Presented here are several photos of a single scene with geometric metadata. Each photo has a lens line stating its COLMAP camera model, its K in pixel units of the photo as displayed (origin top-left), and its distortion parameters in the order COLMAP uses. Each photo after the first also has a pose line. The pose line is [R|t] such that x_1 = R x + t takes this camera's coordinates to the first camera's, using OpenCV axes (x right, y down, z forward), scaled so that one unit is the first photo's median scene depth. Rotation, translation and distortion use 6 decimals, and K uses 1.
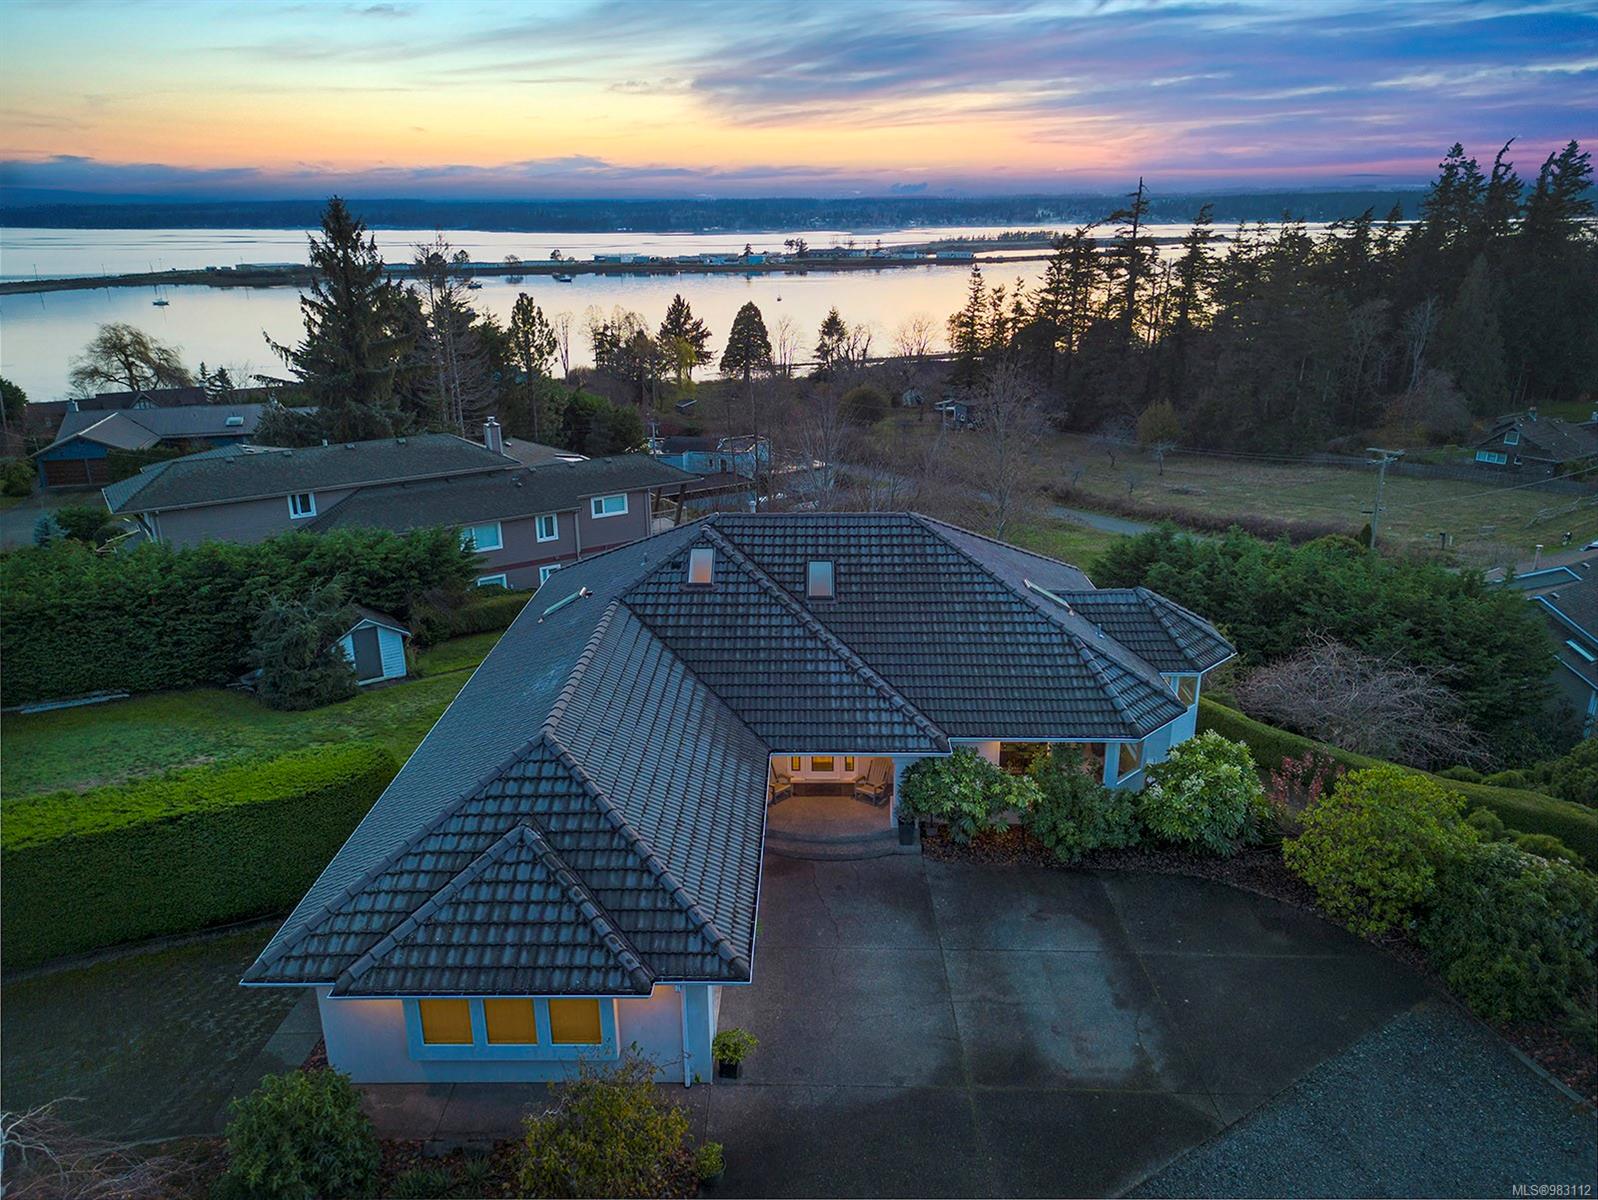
lens RADIAL K [[1128.4, 0, 811.7], [0, 1128.4, 598.6], [0, 0, 1]] dist [0.059169, -0.048413]
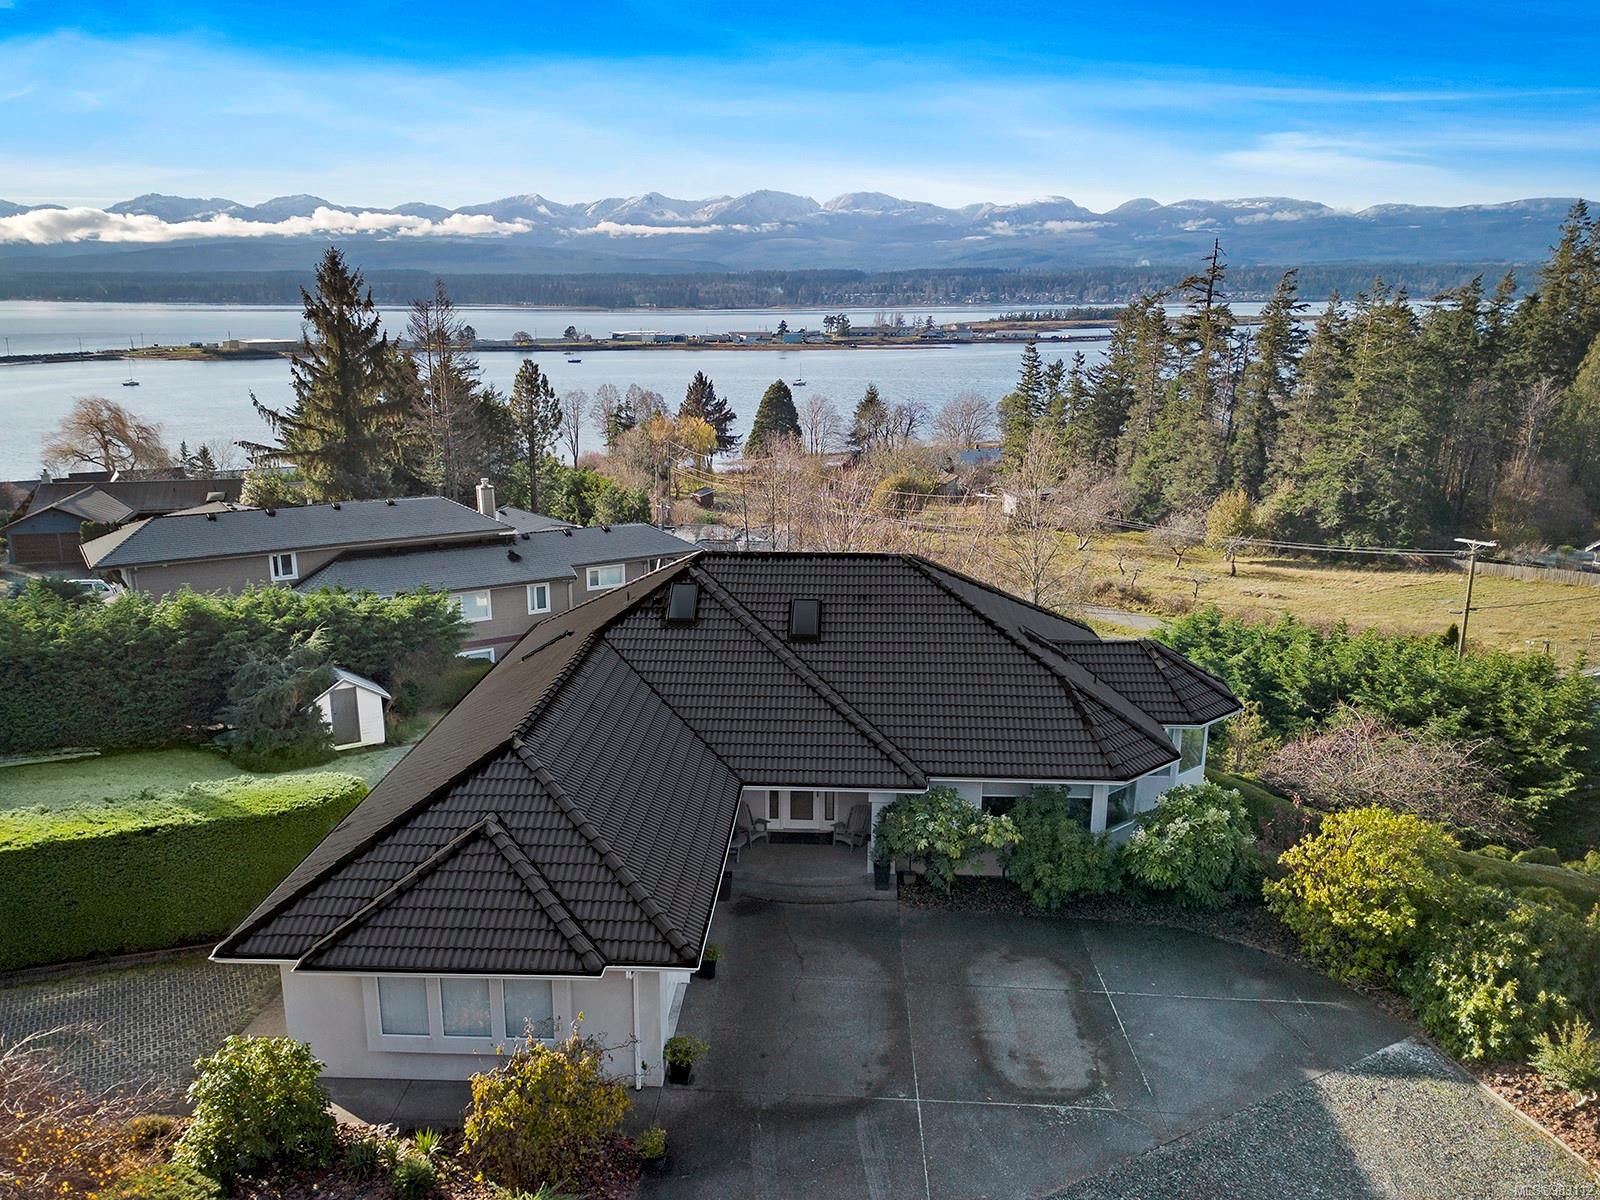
lens RADIAL K [[1290.6, 0, 791.5], [0, 1290.6, 639.8], [0, 0, 1]] dist [0.060083, -0.036946]
pose [[0.998821, 0.014734, -0.046249, 0.035931], [-0.017587, 0.997927, -0.061899, 0.048652], [0.045242, 0.062640, 0.997010, -0.080729]]
